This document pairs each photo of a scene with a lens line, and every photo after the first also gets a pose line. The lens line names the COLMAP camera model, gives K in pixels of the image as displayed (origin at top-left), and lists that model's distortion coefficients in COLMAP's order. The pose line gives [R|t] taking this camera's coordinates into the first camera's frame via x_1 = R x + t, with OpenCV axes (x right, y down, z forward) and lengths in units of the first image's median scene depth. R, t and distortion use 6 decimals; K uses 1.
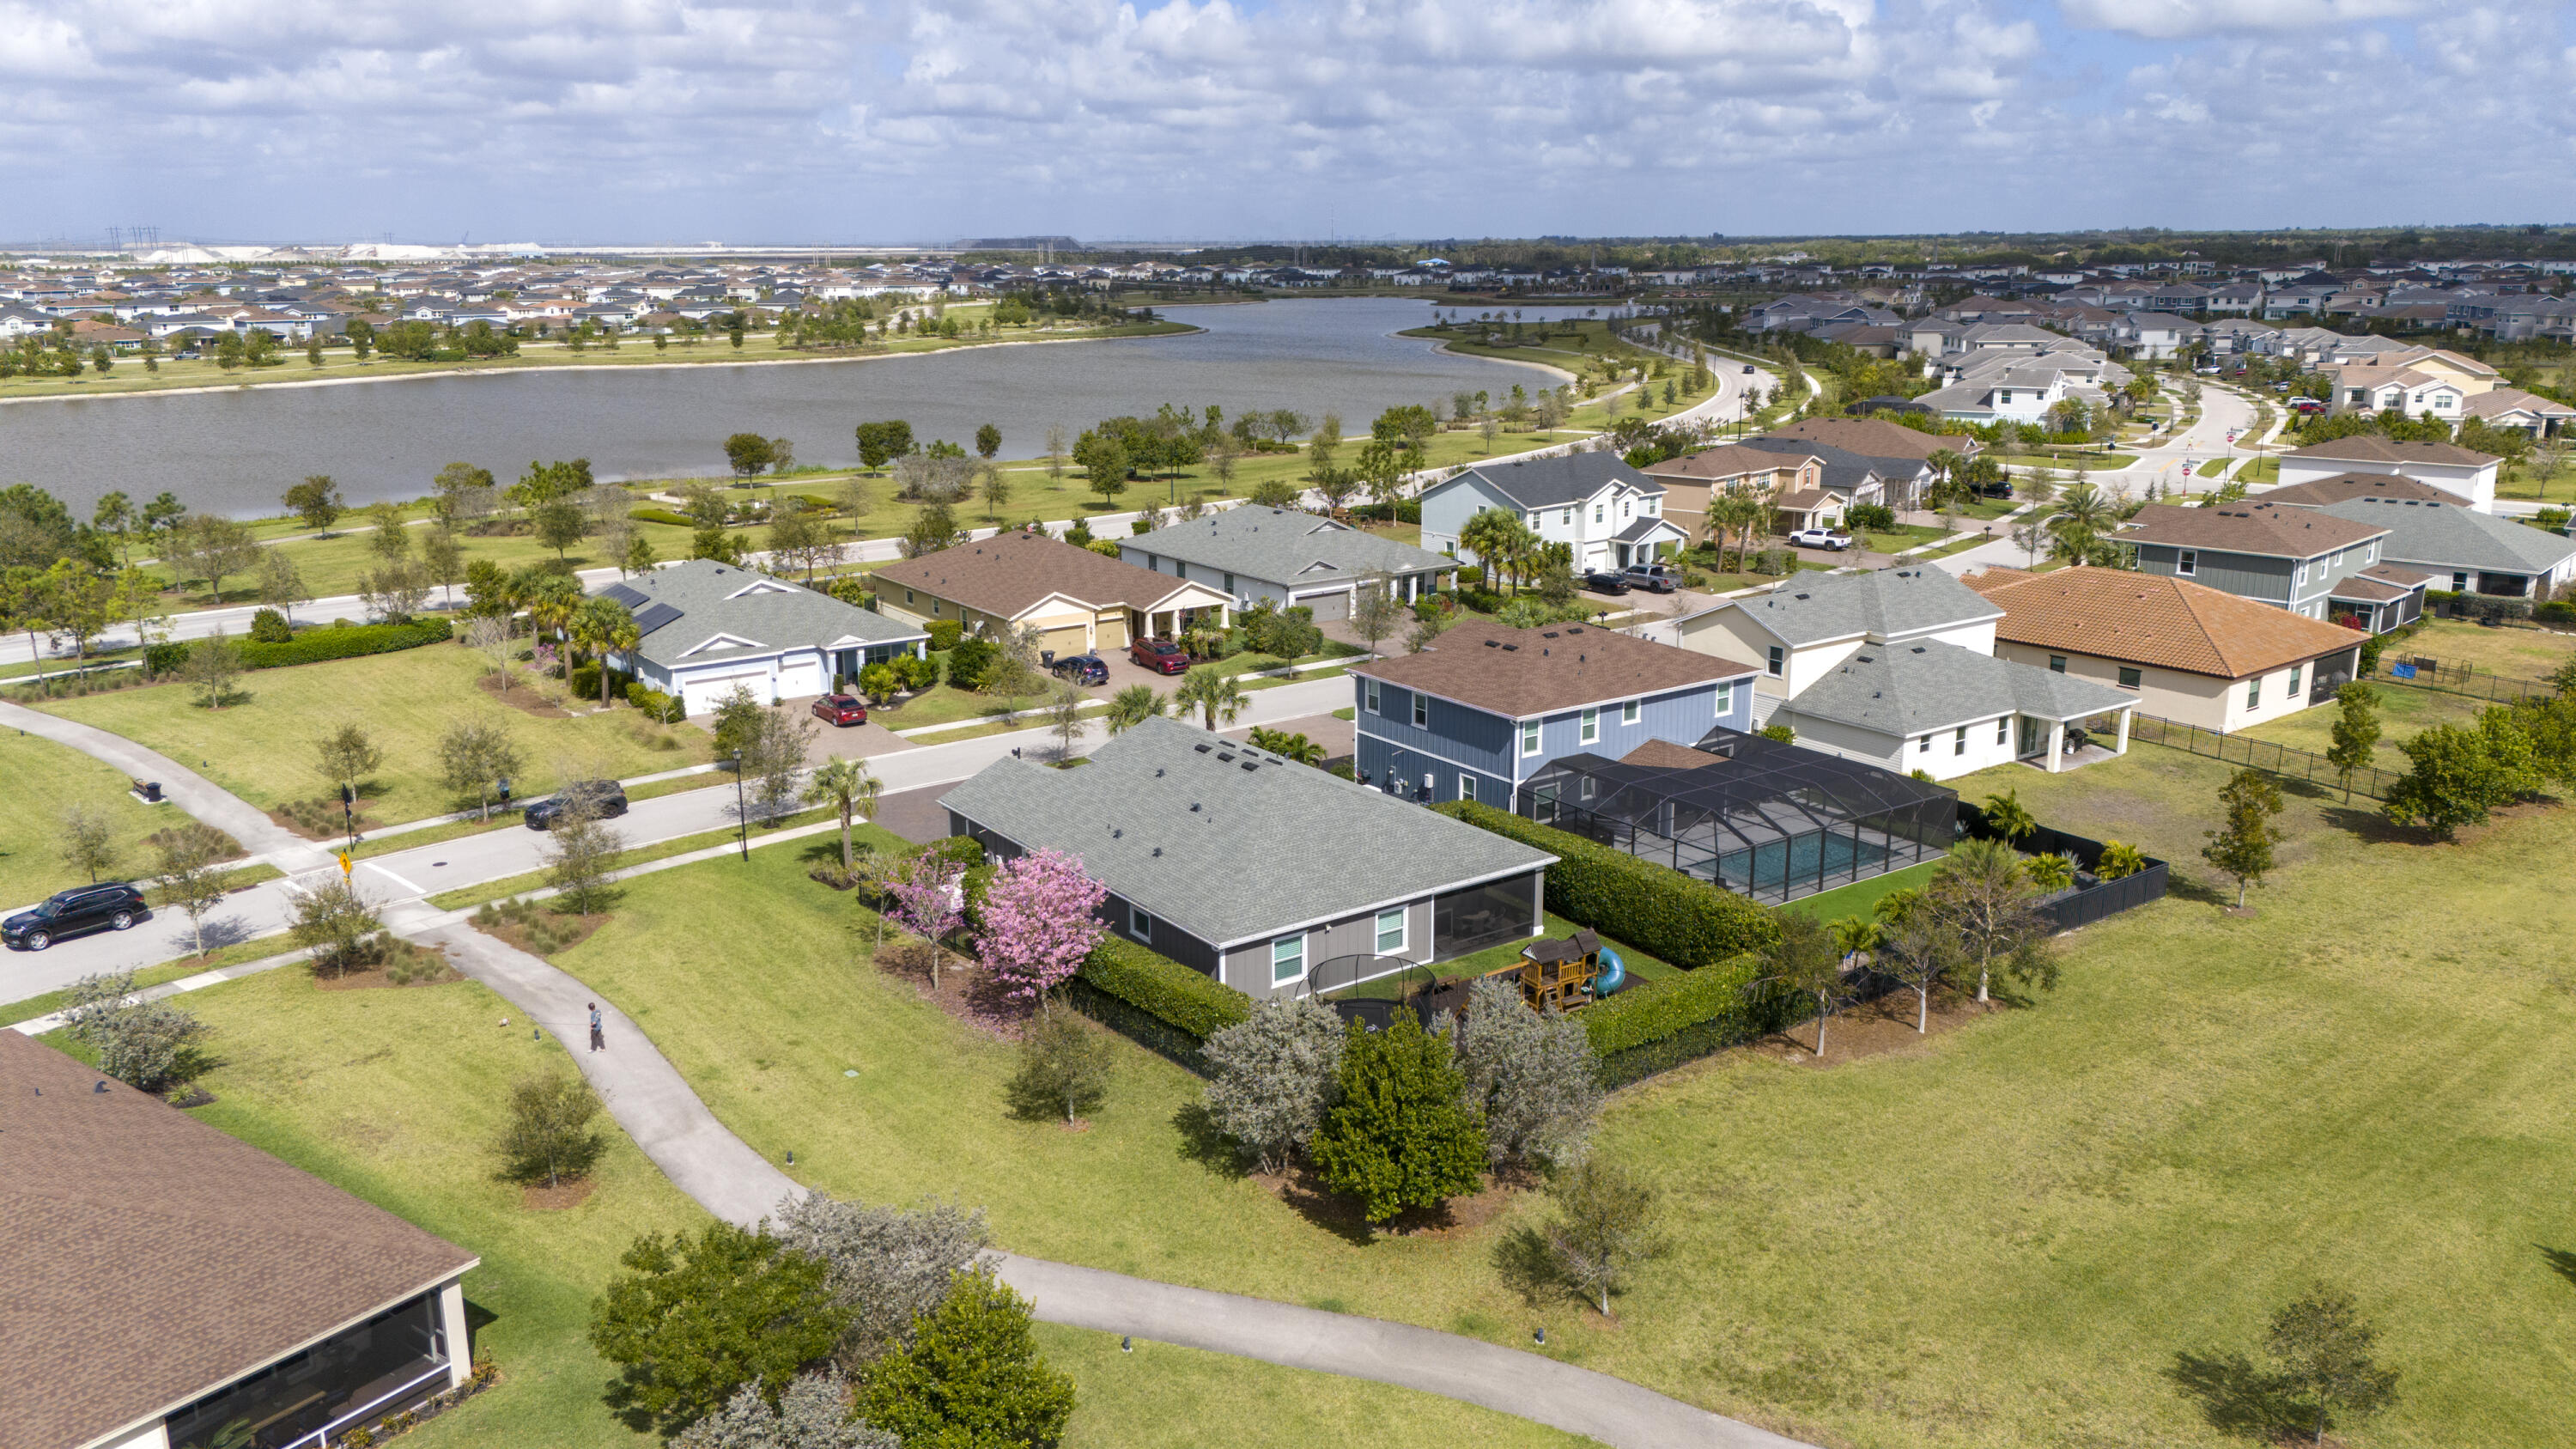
lens RADIAL K [[1885.3, 0, 1290.5], [0, 1885.3, 725.6], [0, 0, 1]] dist [0.082485, -0.084671]
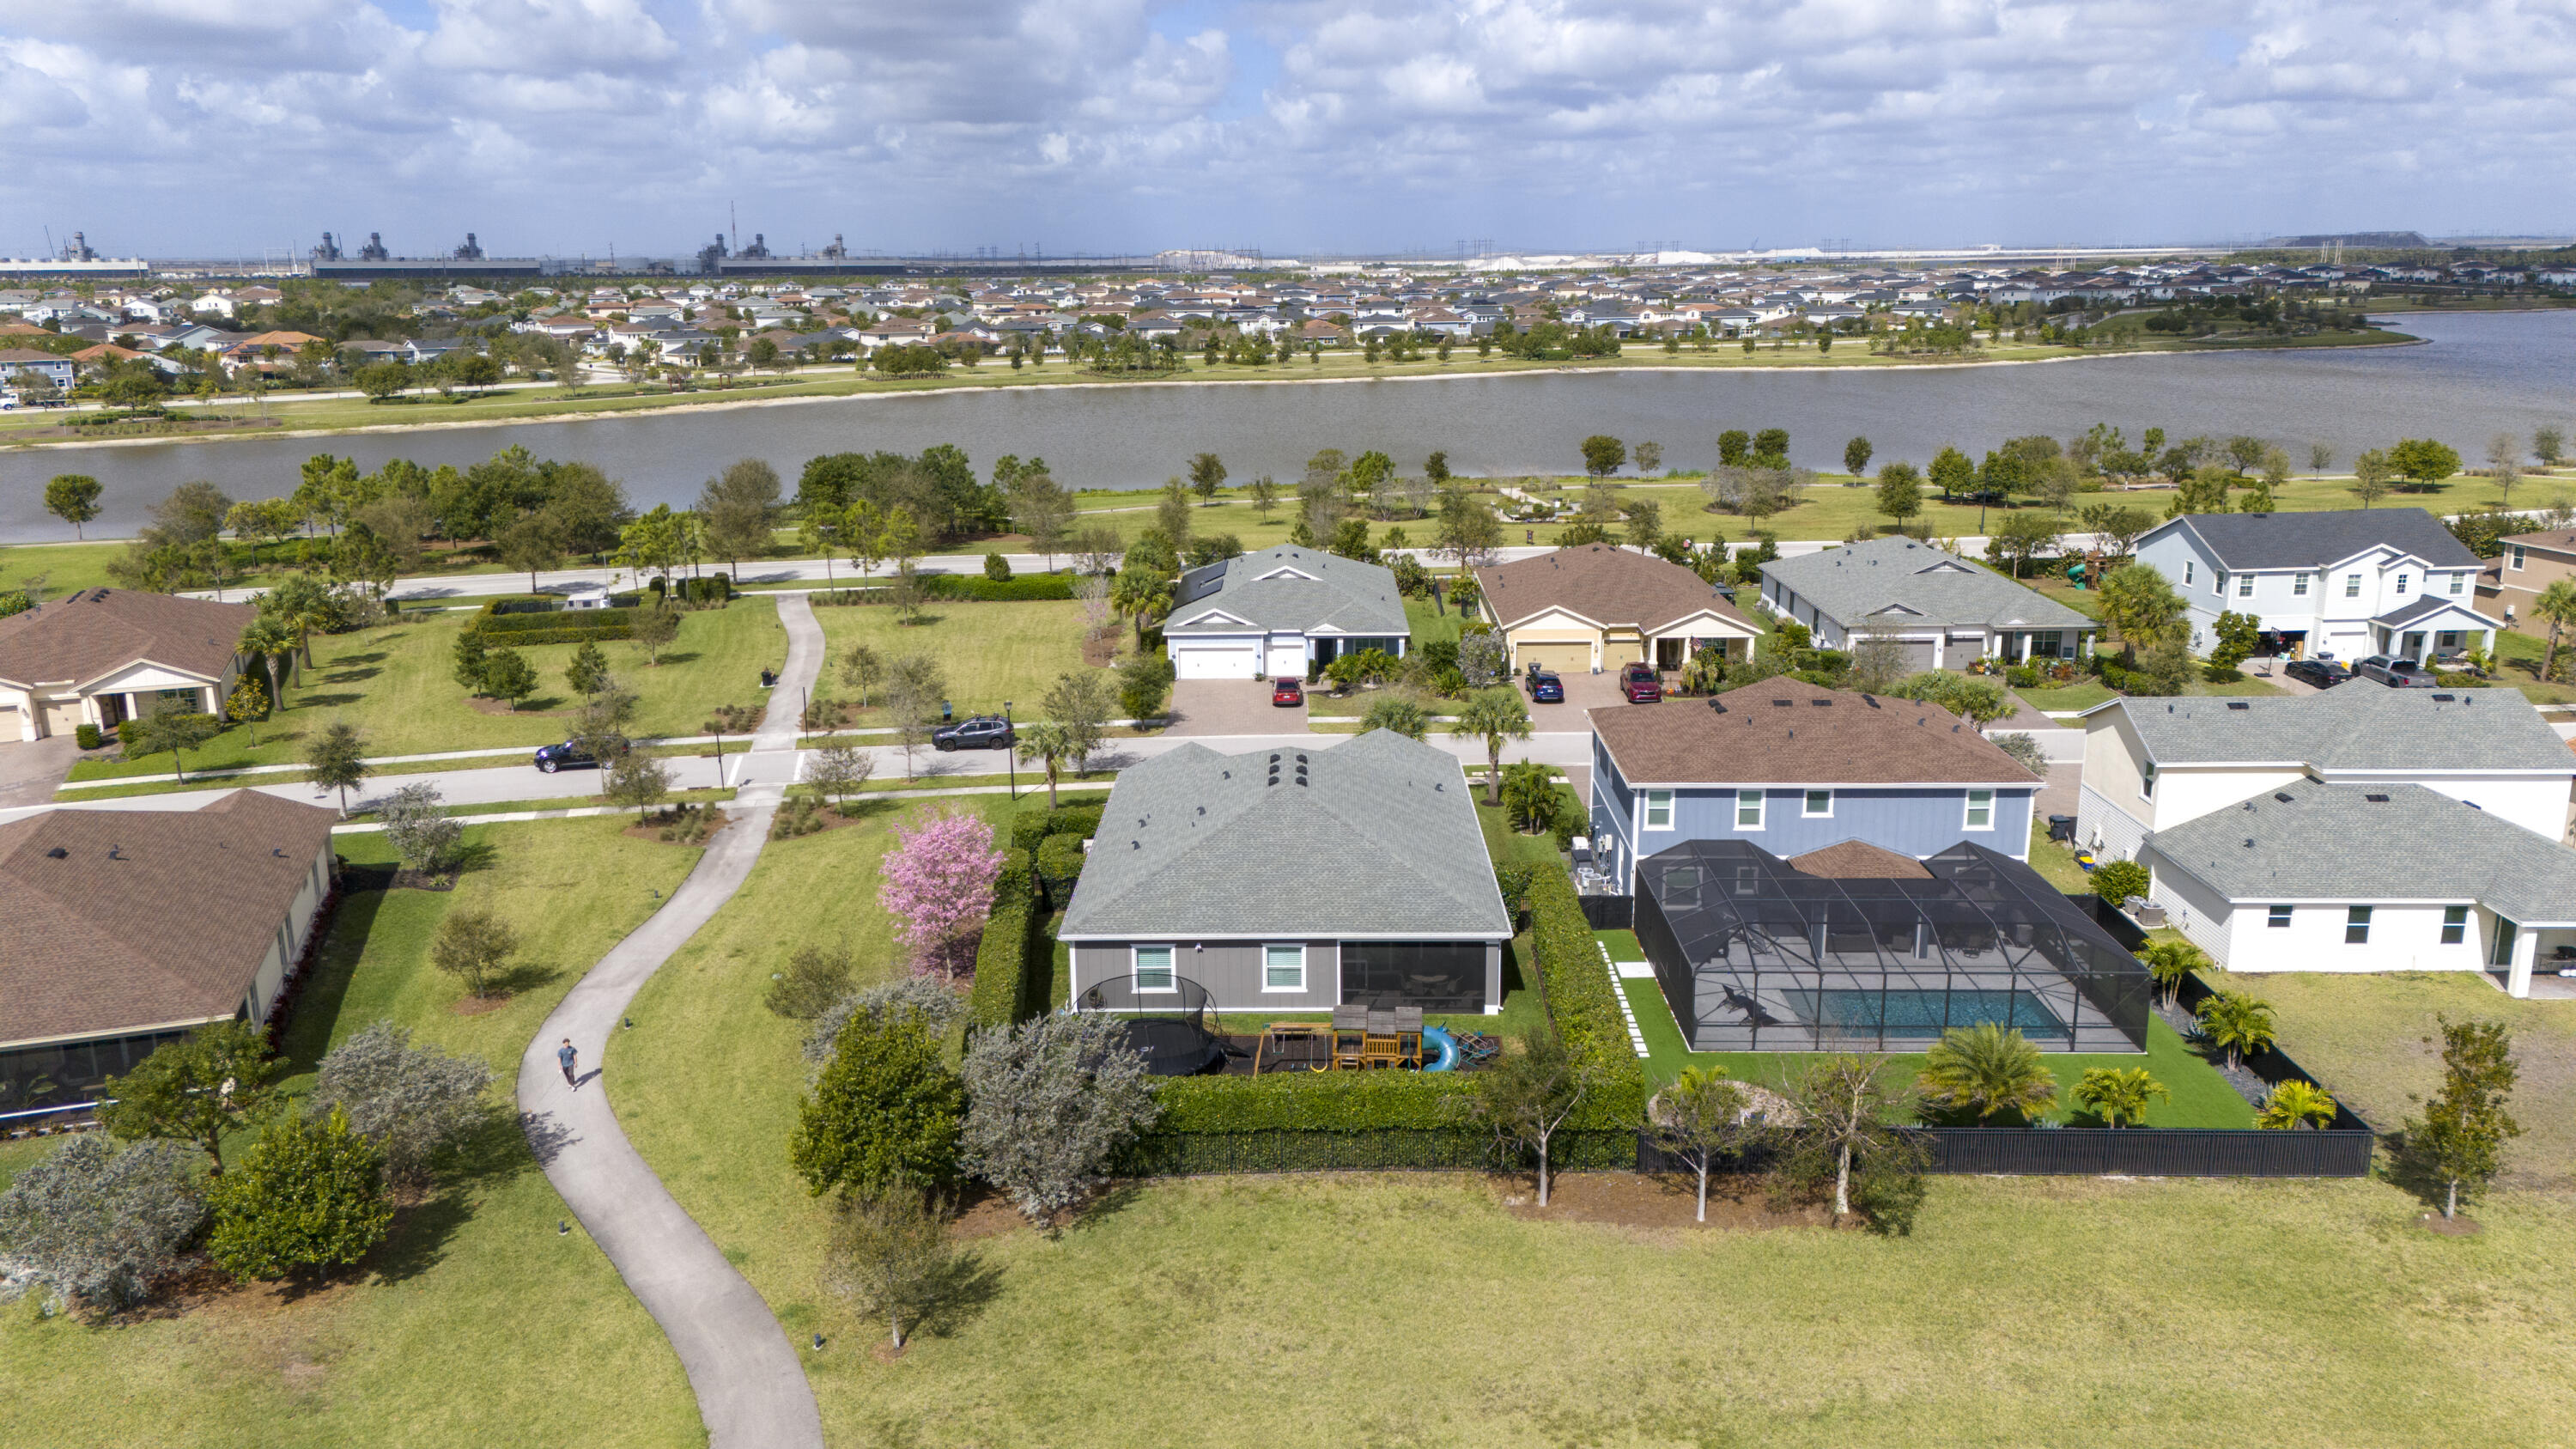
lens RADIAL K [[1885.3, 0, 1290.5], [0, 1885.3, 725.6], [0, 0, 1]] dist [0.082485, -0.084671]
pose [[0.806020, 0.143070, -0.574337, 0.464714], [-0.144200, 0.988575, 0.043889, -0.044050], [0.574054, 0.047444, 0.817441, 0.162941]]
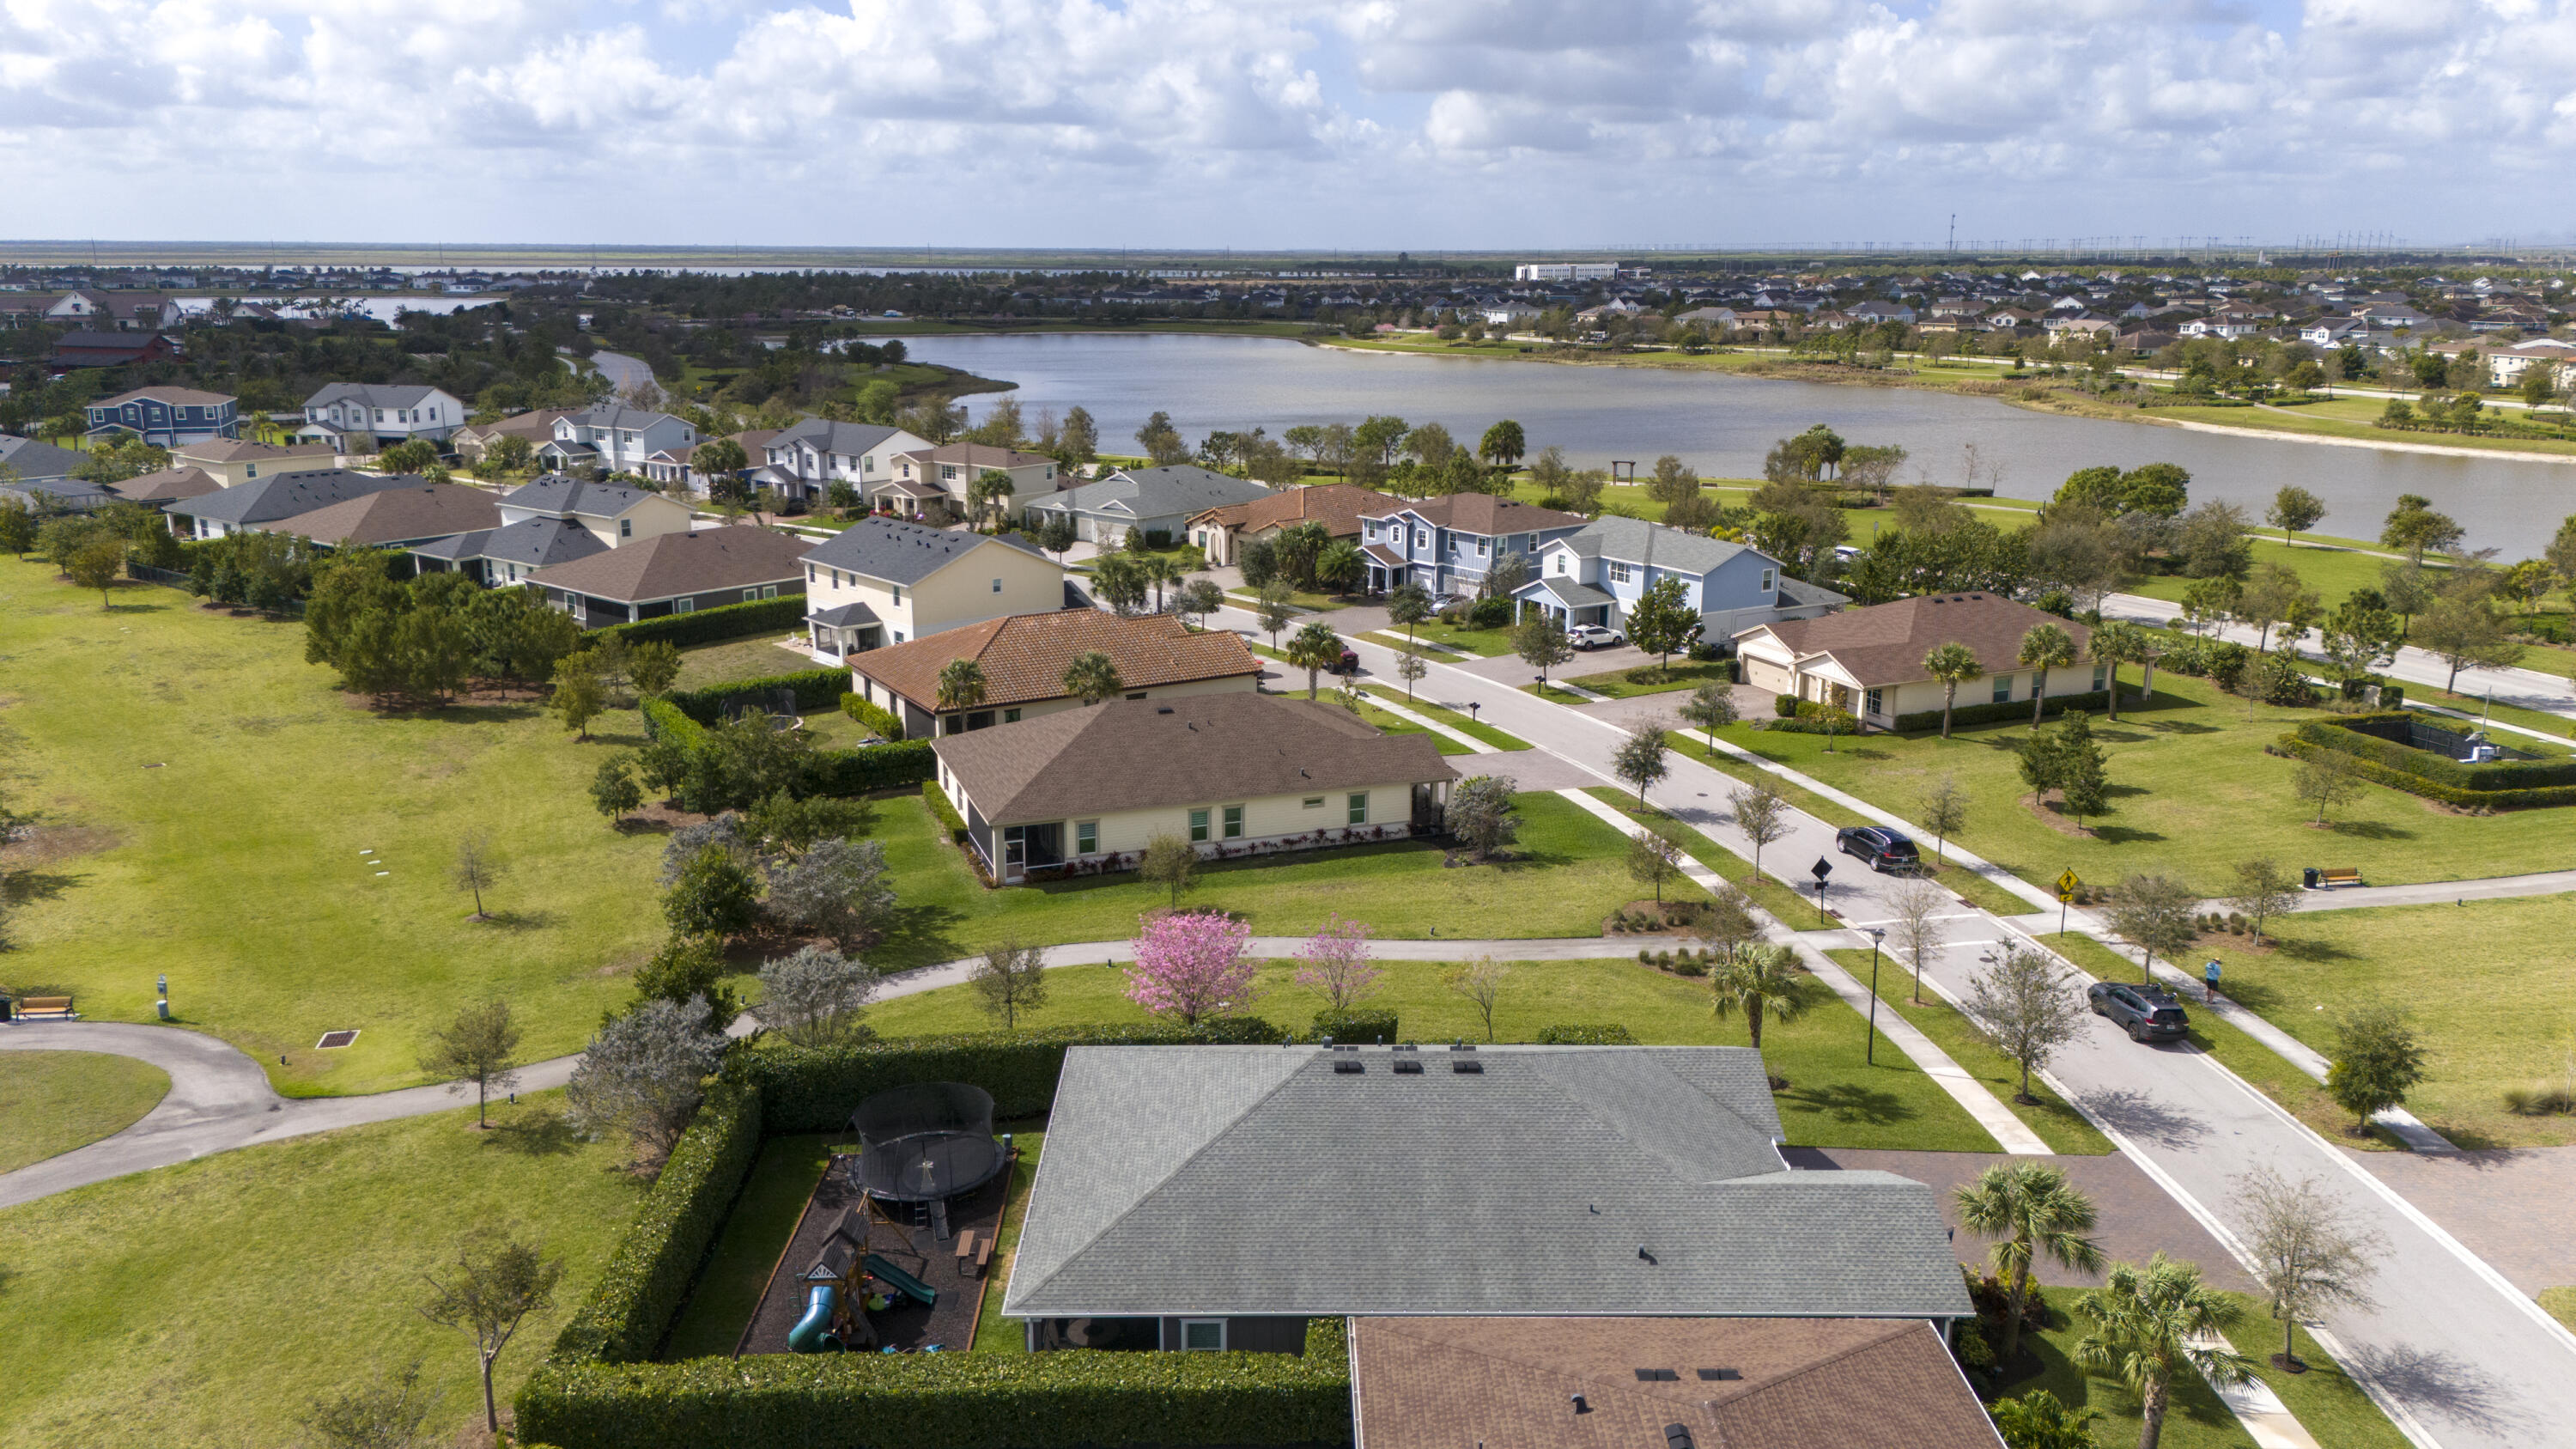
lens RADIAL K [[1885.3, 0, 1290.5], [0, 1885.3, 725.6], [0, 0, 1]] dist [0.082485, -0.084671]
pose [[-0.572986, 0.205475, -0.793390, 0.460249], [-0.203339, 0.902152, 0.380493, -0.309186], [0.793940, 0.379344, -0.475139, 1.083824]]
